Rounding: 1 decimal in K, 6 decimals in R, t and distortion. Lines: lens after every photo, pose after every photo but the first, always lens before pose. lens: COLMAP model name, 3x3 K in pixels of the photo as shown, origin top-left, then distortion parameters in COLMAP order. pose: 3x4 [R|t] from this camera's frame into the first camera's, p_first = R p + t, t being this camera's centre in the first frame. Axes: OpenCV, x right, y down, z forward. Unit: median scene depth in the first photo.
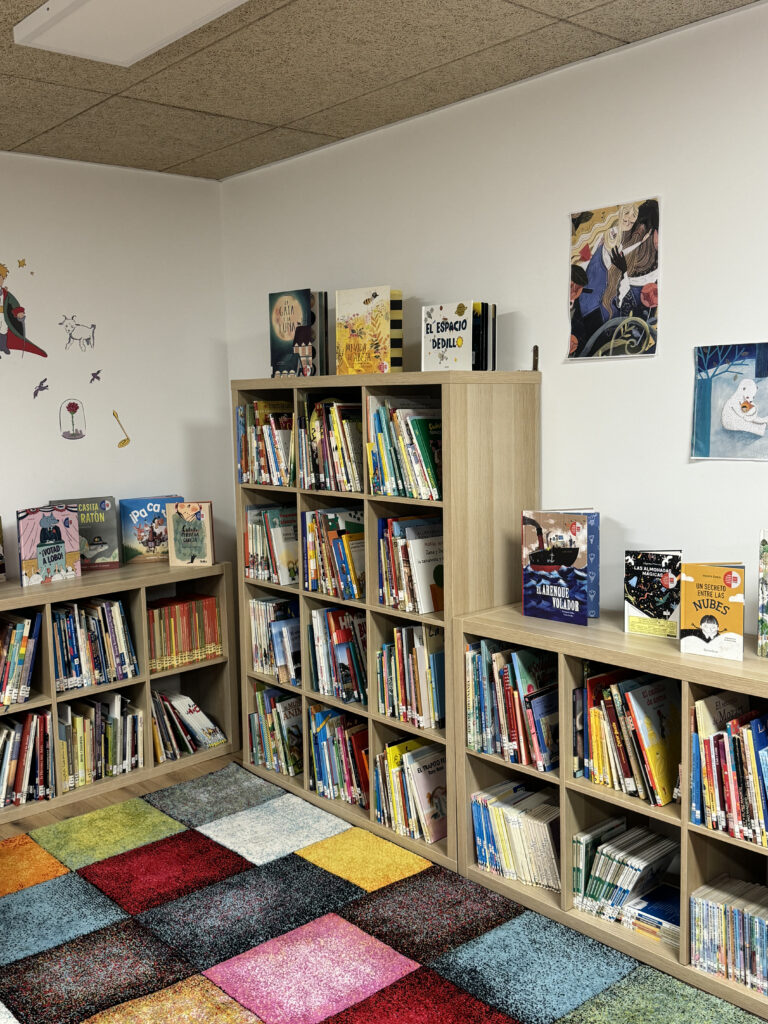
lens RADIAL K [[1002.6, 0, 383.2], [0, 1002.6, 513.4], [0, 0, 1]] dist [0.027323, 0.000000]
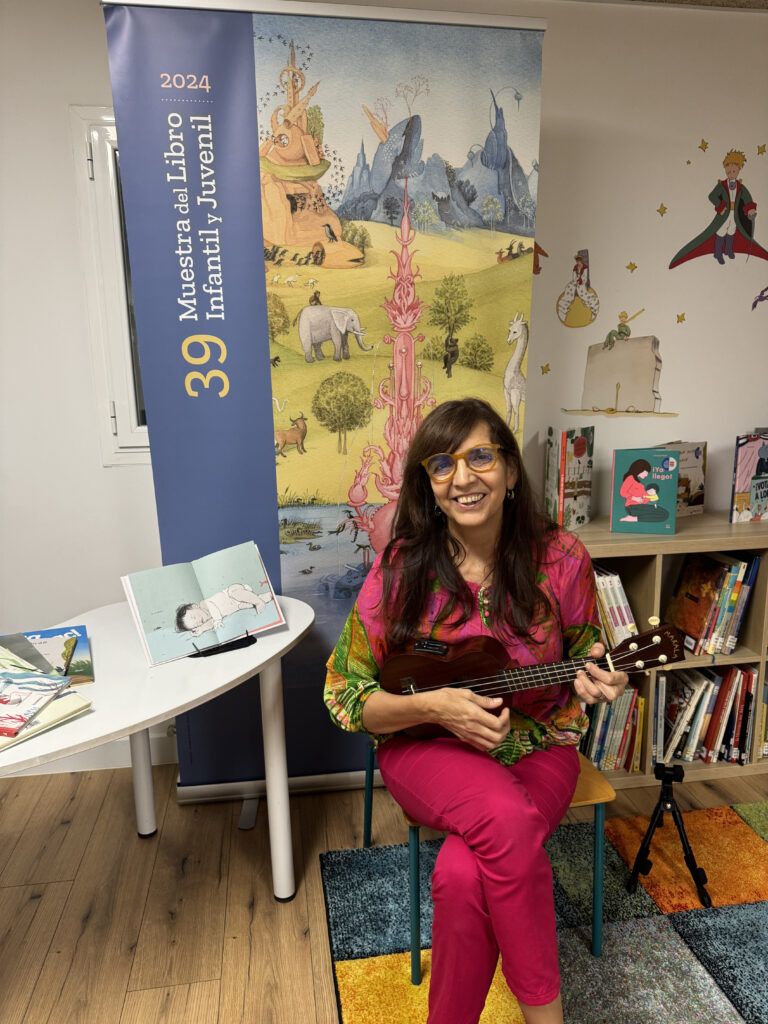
lens RADIAL K [[724.7, 0, 384.3], [0, 724.7, 512.9], [0, 0, 1]] dist [-0.008470, -0.002262]
pose [[0.845087, 0.111386, -0.522897, -0.291798], [-0.066097, 0.992320, 0.104556, 0.018281], [0.530528, -0.053797, 0.845959, 0.308243]]
